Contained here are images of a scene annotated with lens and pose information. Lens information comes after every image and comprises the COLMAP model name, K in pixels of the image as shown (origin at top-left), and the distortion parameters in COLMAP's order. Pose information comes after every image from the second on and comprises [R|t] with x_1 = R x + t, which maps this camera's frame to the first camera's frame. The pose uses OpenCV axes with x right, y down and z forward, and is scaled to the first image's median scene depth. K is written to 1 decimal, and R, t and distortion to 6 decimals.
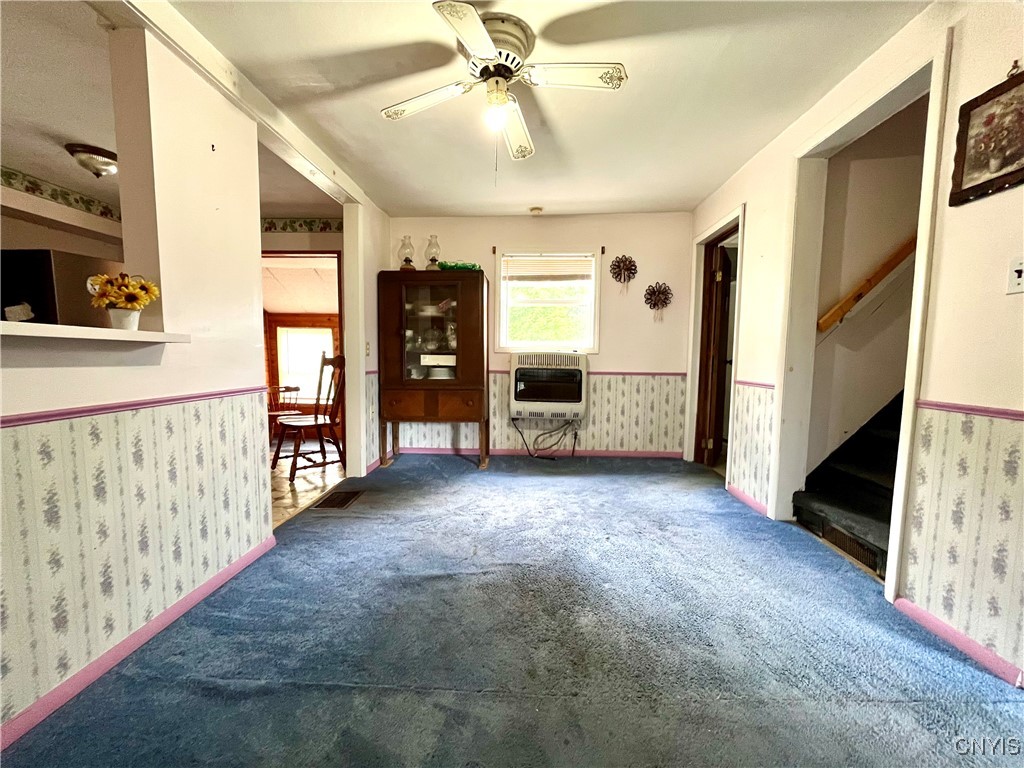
lens RADIAL K [[411.7, 0, 510.2], [0, 411.7, 388.8], [0, 0, 1]] dist [-0.001814, 0.000003]
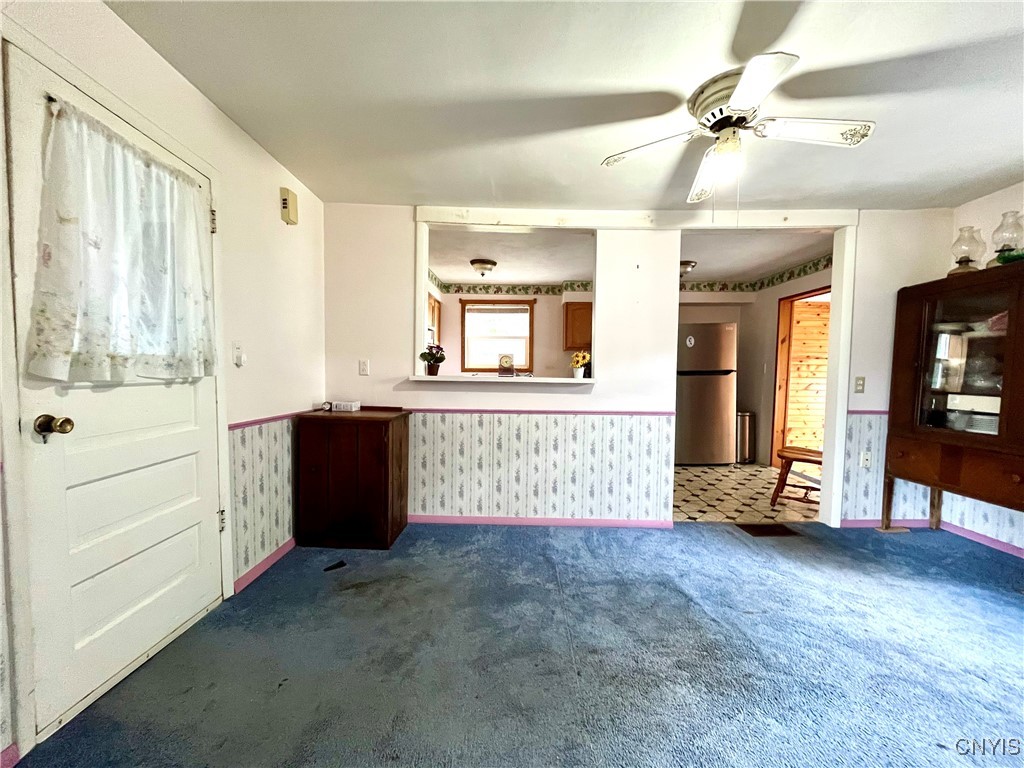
lens RADIAL K [[411.7, 0, 510.2], [0, 411.7, 388.8], [0, 0, 1]] dist [-0.001814, 0.000003]
pose [[0.026257, 0.032749, -0.999119, 0.804692], [-0.090174, 0.995466, 0.030260, -0.078519], [0.995580, 0.089300, 0.029092, 0.399781]]
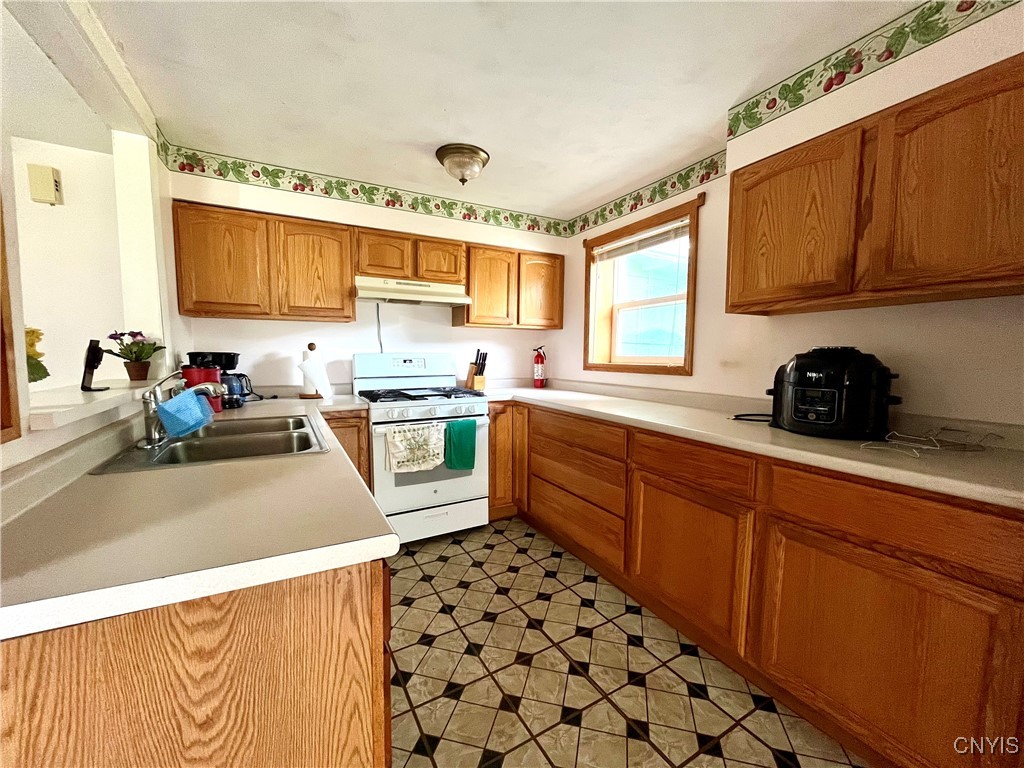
lens RADIAL K [[411.7, 0, 510.2], [0, 411.7, 388.8], [0, 0, 1]] dist [-0.001814, 0.000003]
pose [[-0.859492, 0.021910, -0.510680, -0.881295], [-0.060224, 0.987782, 0.143739, -0.212724], [0.507590, 0.154297, -0.847670, 1.322586]]
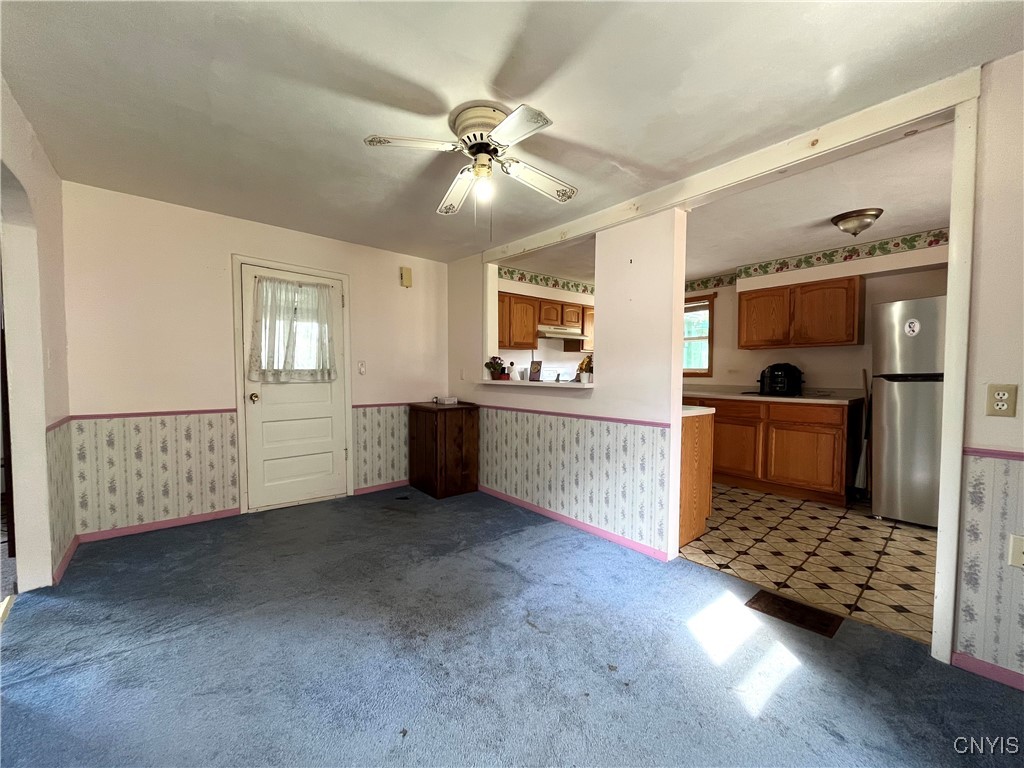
lens RADIAL K [[411.7, 0, 510.2], [0, 411.7, 388.8], [0, 0, 1]] dist [-0.001814, 0.000003]
pose [[-0.740459, 0.012828, -0.671979, 0.543945], [-0.064138, 0.993906, 0.089648, -0.186401], [0.669034, 0.109480, -0.735124, 1.575188]]
